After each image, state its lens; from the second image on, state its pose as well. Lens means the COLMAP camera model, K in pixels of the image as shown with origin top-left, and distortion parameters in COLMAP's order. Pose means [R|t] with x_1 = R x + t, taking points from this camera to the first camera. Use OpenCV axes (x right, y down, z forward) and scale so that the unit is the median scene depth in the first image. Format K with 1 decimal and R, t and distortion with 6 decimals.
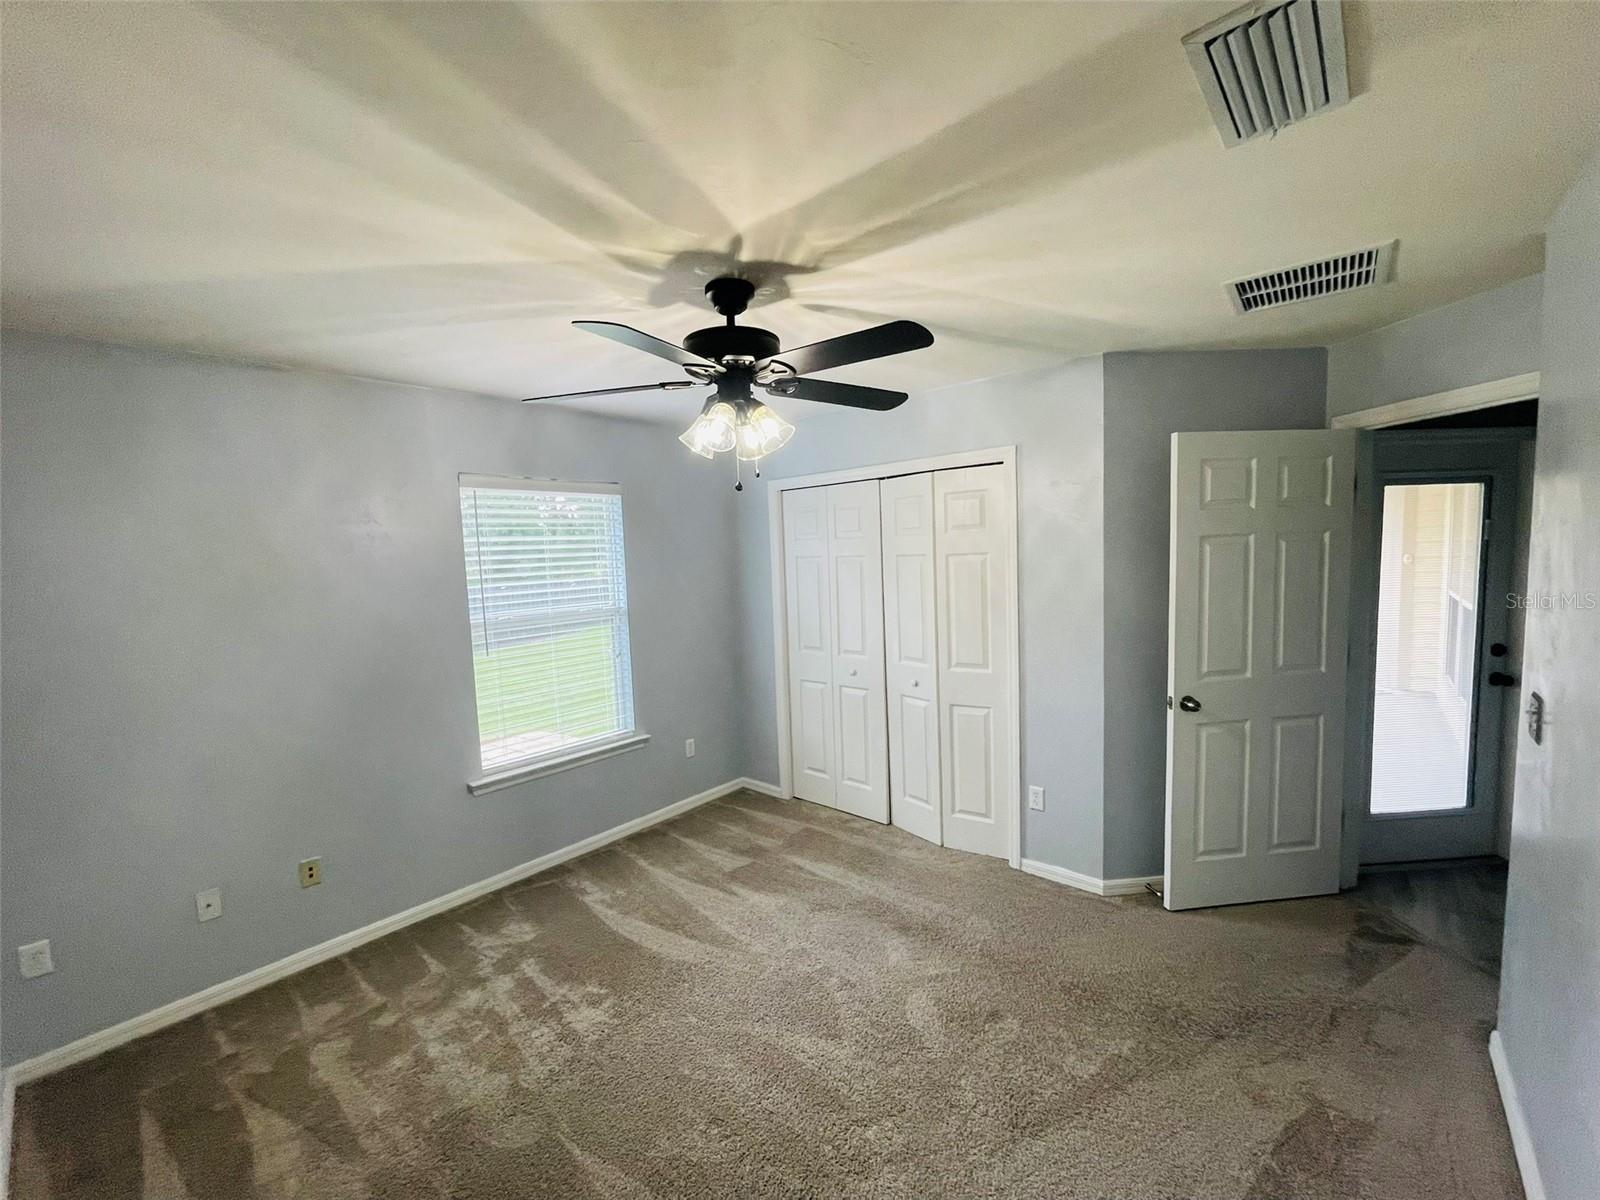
lens RADIAL K [[626.7, 0, 800.0], [0, 626.7, 600.0], [0, 0, 1]] dist [0.001058, 0.000056]
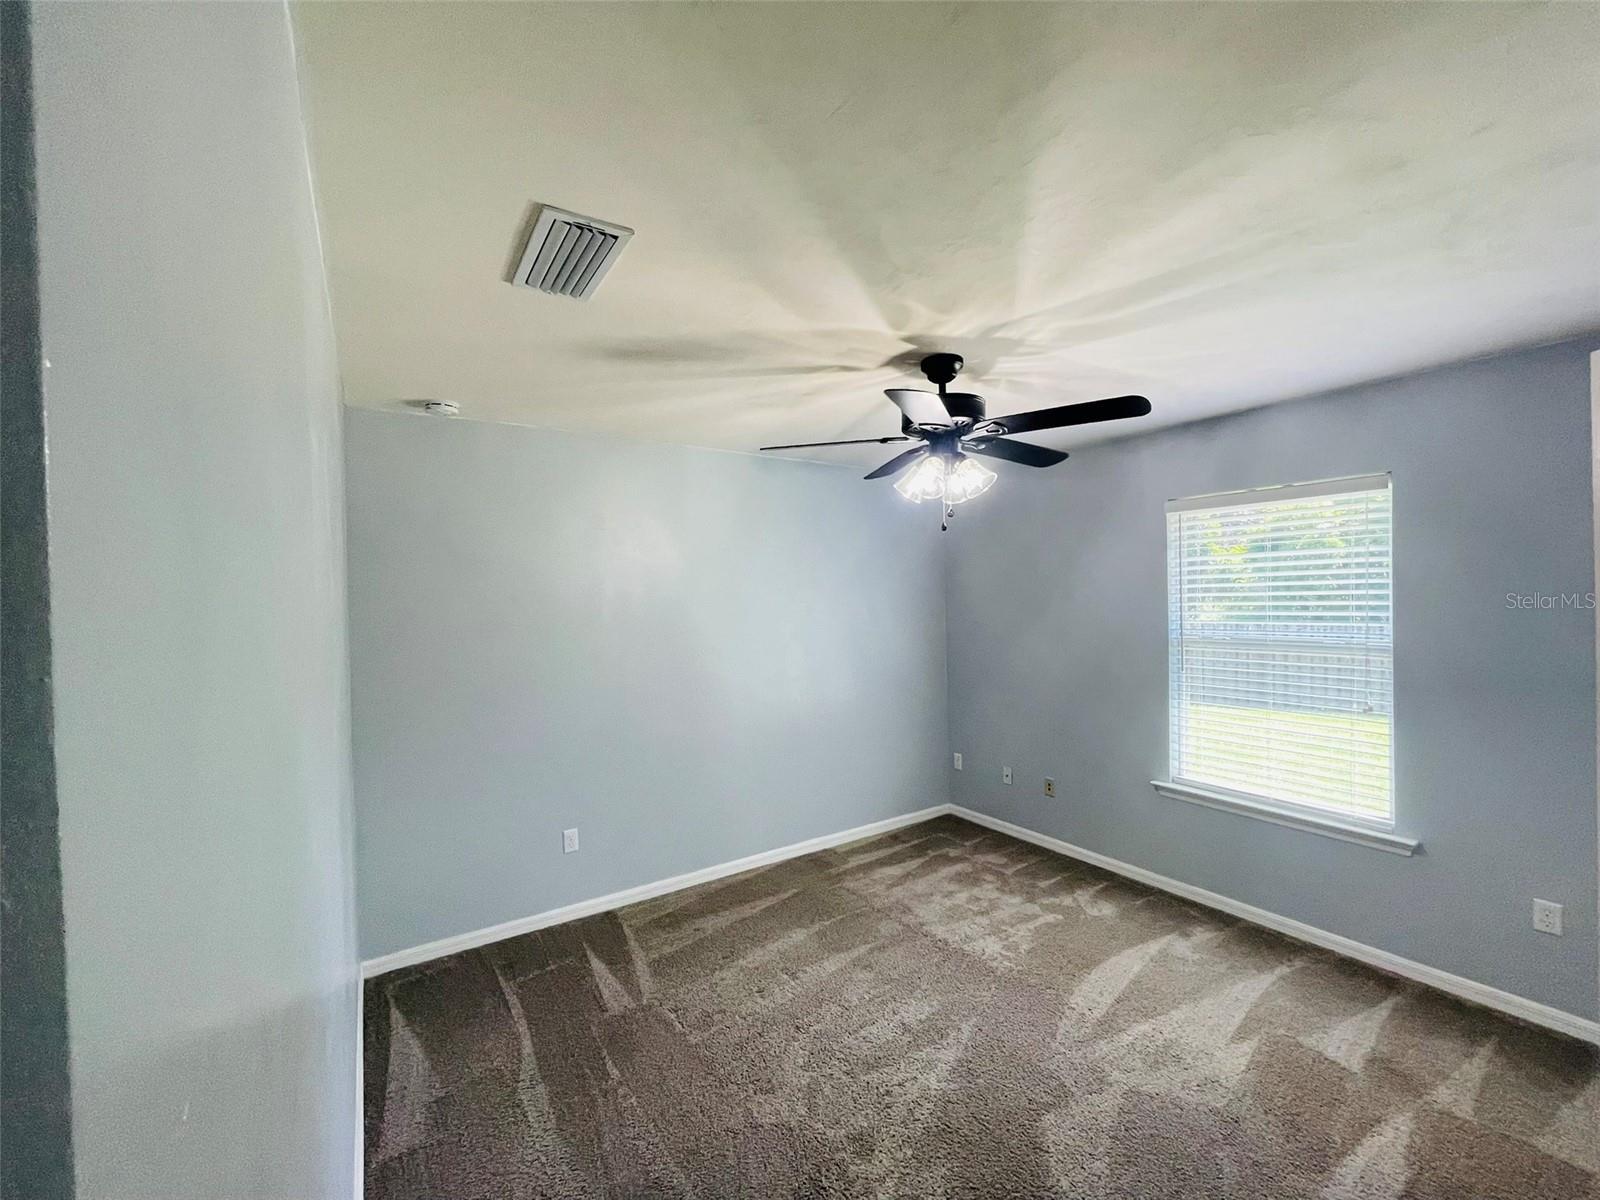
lens RADIAL K [[626.7, 0, 800.0], [0, 626.7, 600.0], [0, 0, 1]] dist [0.001058, 0.000056]
pose [[-0.214661, 0.050353, -0.975390, 0.854306], [-0.047663, 0.996940, 0.061955, -0.082320], [0.975525, 0.059790, -0.211604, 0.769393]]
